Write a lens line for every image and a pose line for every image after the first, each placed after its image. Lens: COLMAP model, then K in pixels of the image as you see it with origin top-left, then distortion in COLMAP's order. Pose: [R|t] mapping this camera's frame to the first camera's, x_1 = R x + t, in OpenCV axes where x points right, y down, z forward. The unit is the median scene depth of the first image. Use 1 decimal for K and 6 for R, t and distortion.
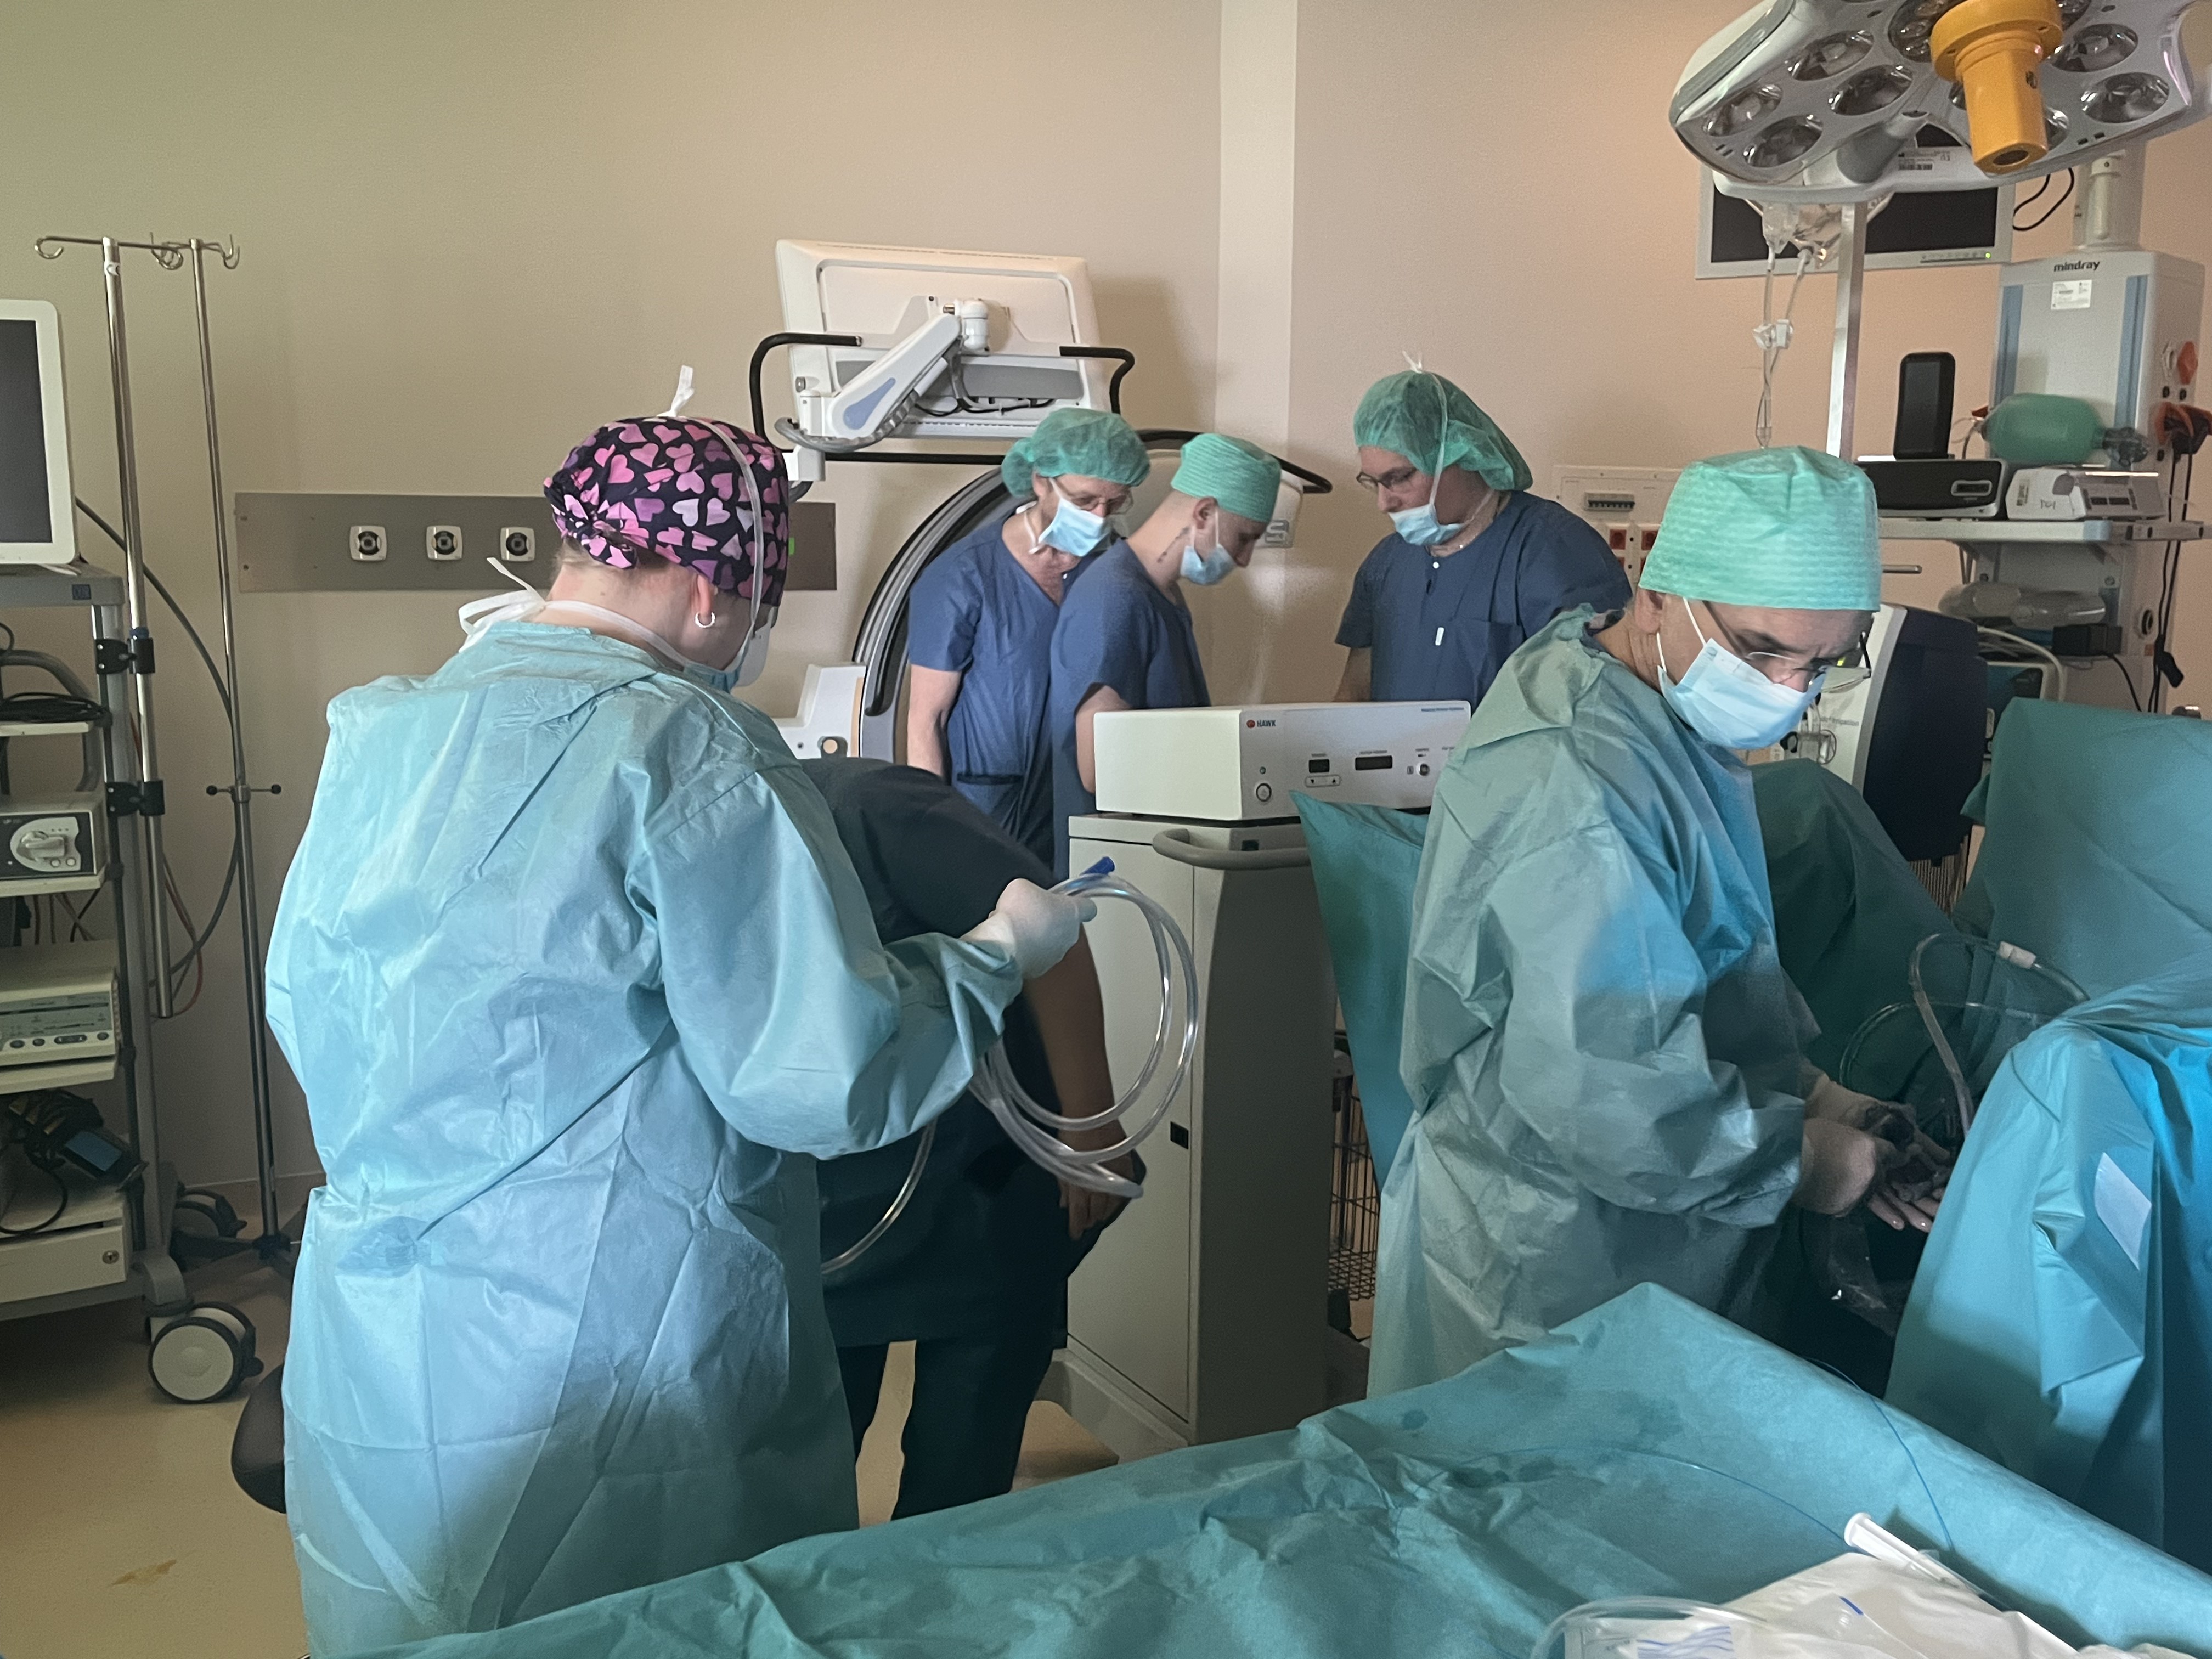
lens RADIAL K [[1953.1, 0, 1116.1], [0, 1953.1, 829.8], [0, 0, 1]] dist [0.038140, -0.010996]
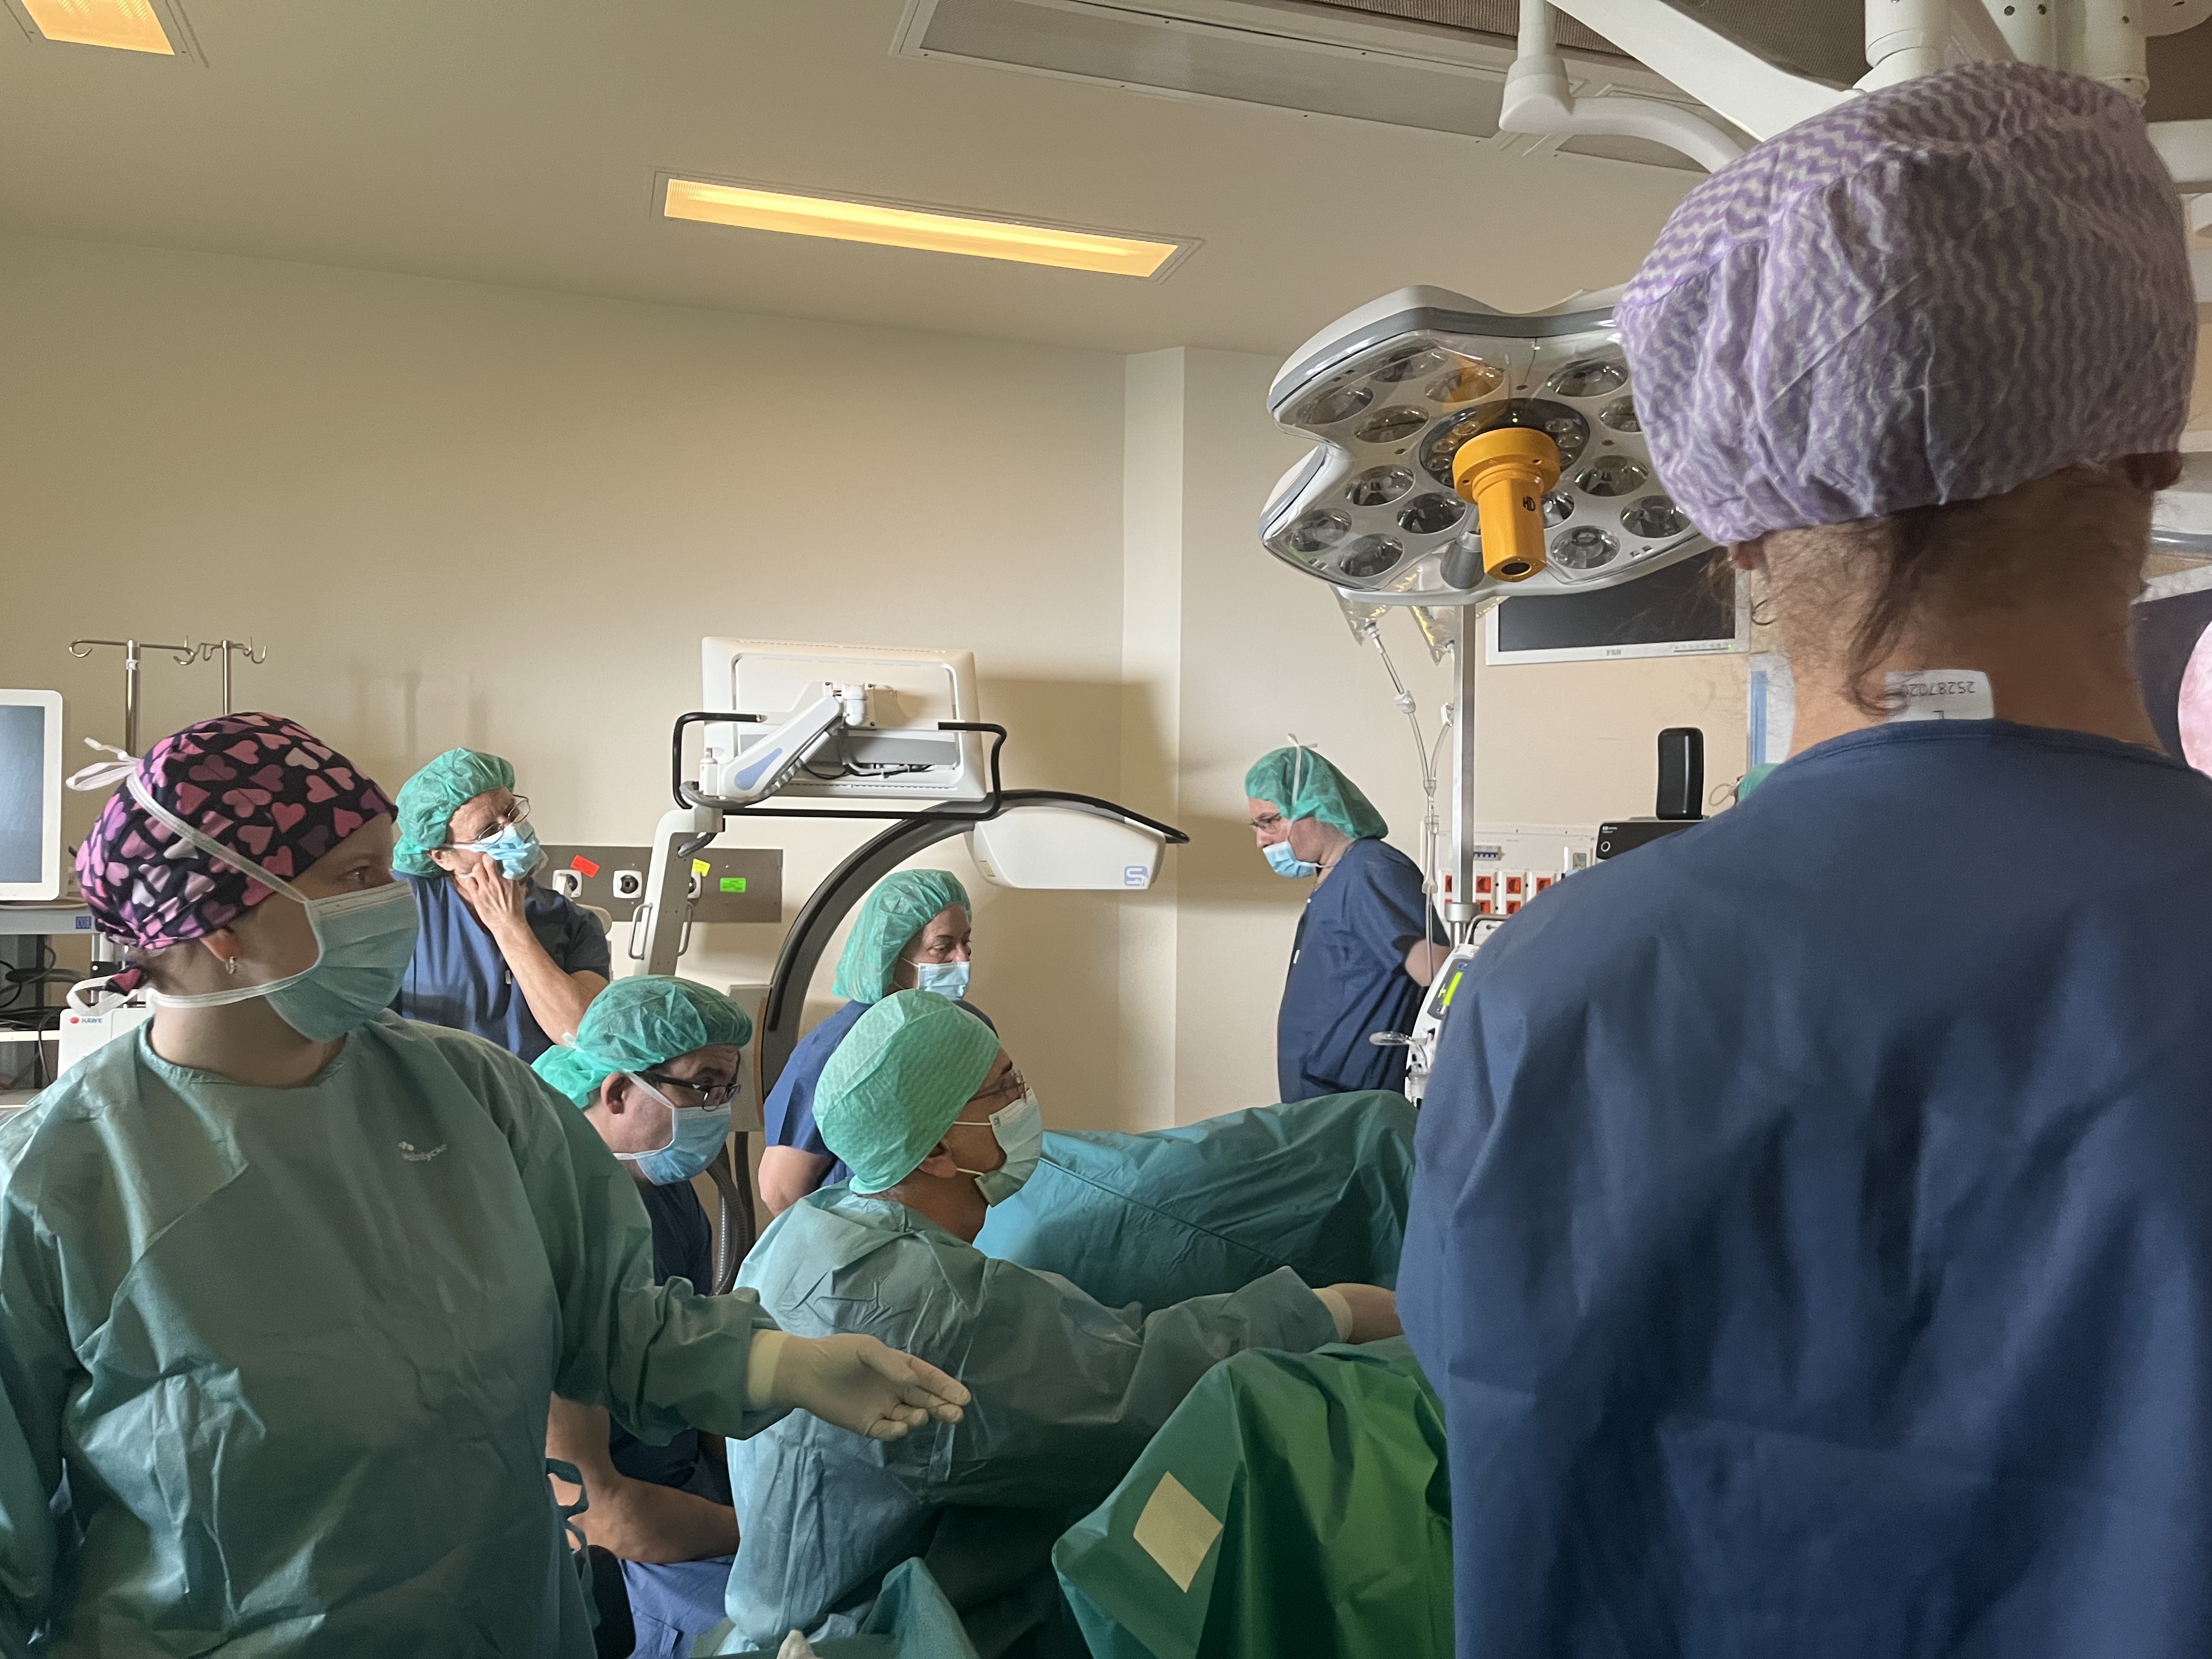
lens RADIAL K [[1685.6, 0, 1080.4], [0, 1685.6, 869.8], [0, 0, 1]] dist [0.052818, -0.076424]
pose [[0.996268, 0.006304, -0.086084, 0.157114], [-0.019444, 0.988085, -0.152678, -0.004082], [0.084096, 0.153782, 0.984520, 0.013950]]
